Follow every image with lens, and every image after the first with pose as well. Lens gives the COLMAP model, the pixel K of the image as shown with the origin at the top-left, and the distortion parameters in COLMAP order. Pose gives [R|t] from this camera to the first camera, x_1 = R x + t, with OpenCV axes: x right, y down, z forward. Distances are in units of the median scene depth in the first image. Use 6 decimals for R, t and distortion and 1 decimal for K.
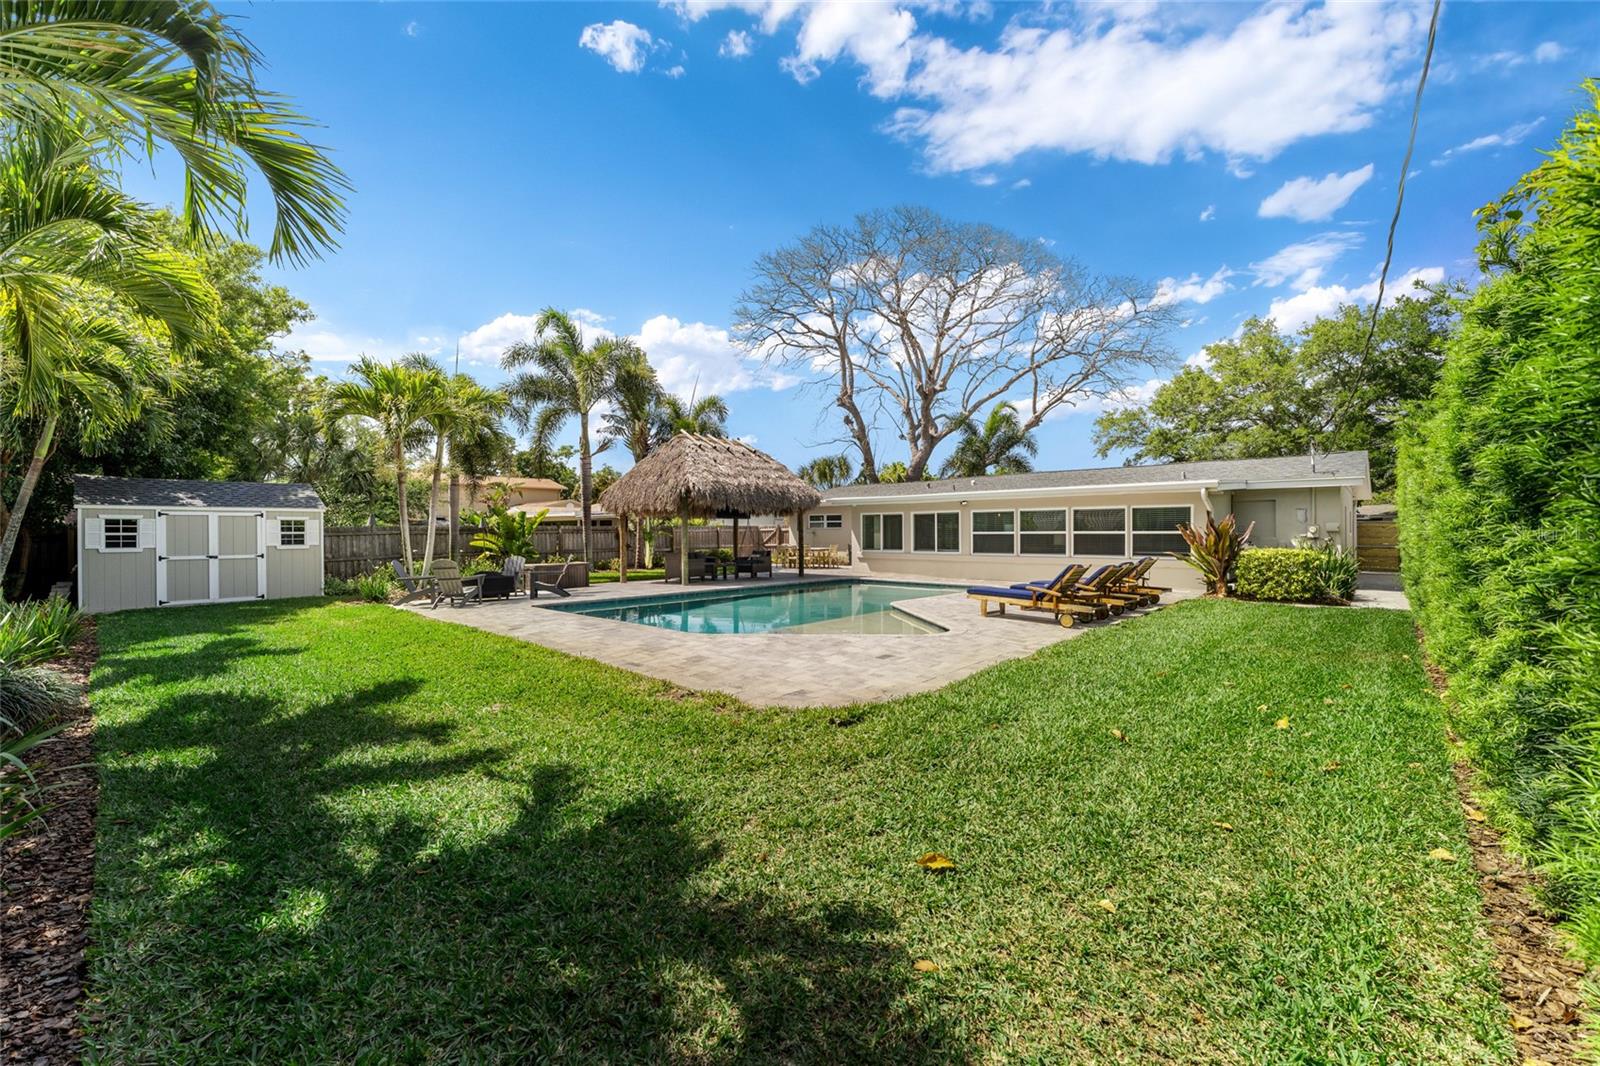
lens RADIAL K [[638.3, 0, 800.0], [0, 638.3, 533.0], [0, 0, 1]] dist [-0.000604, 0.000617]
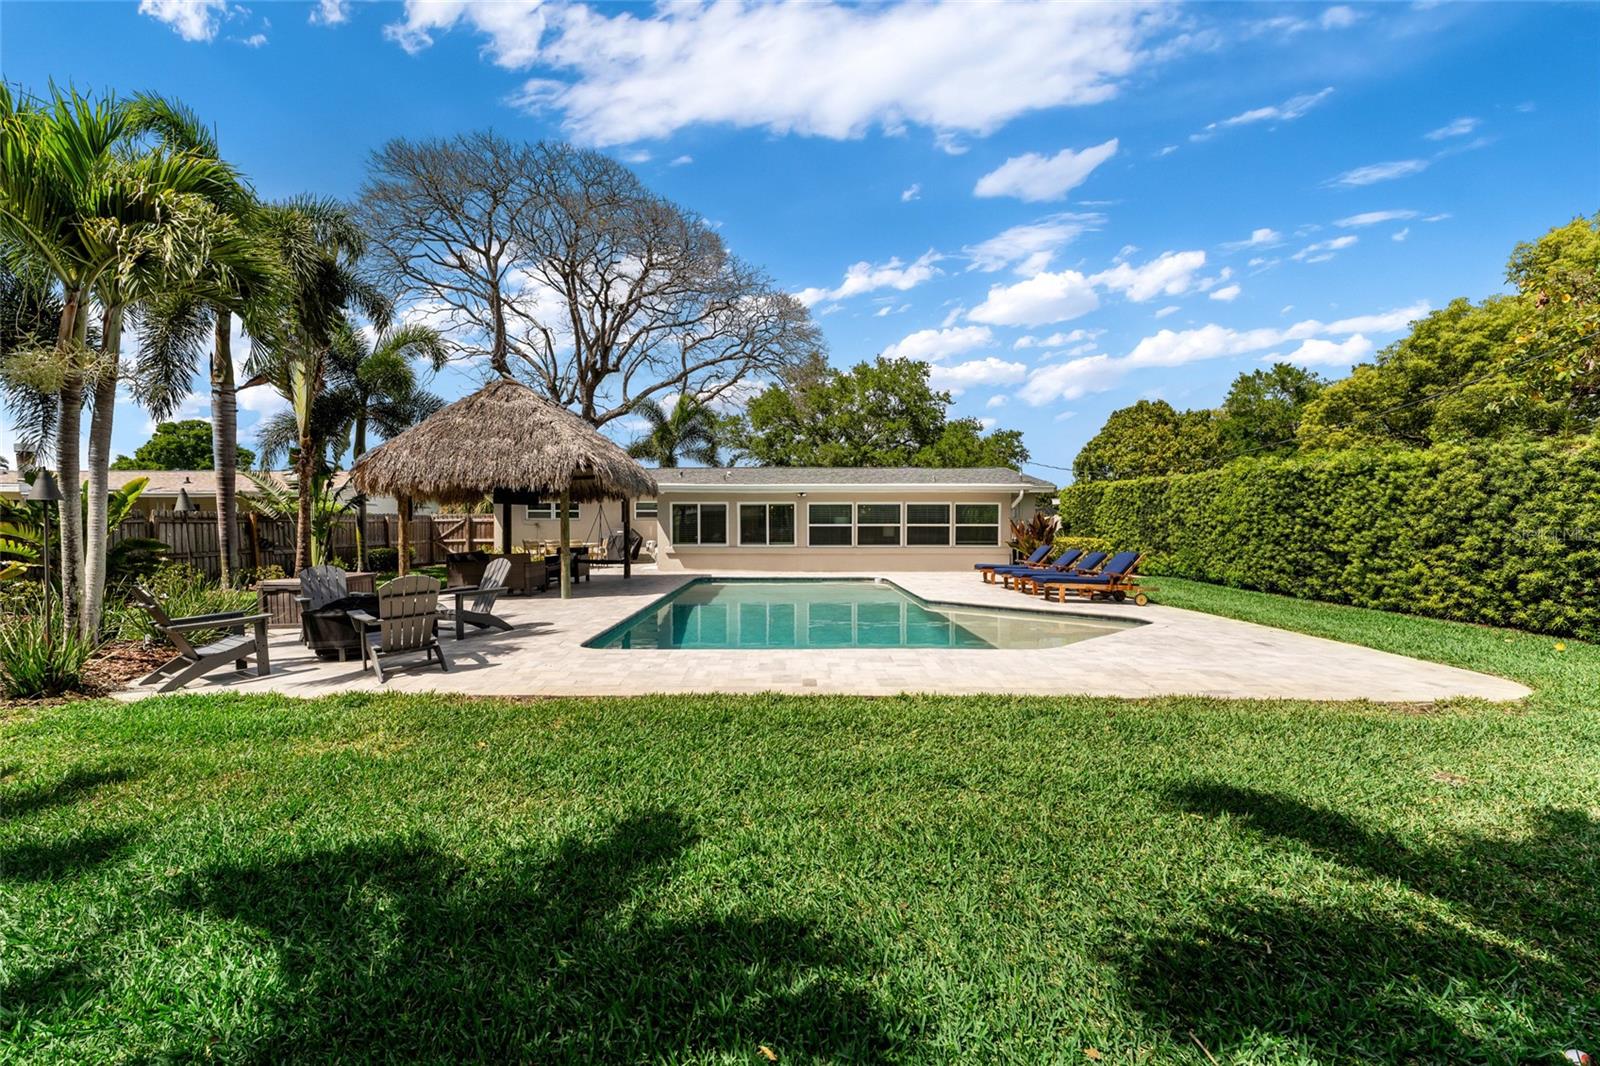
lens RADIAL K [[643.9, 0, 793.7], [0, 643.9, 521.6], [0, 0, 1]] dist [0.000875, -0.000043]
pose [[0.999539, 0.014484, -0.026666, 0.498914], [-0.014236, 0.999854, 0.009486, -0.027581], [0.026799, -0.009102, 0.999599, 0.052266]]
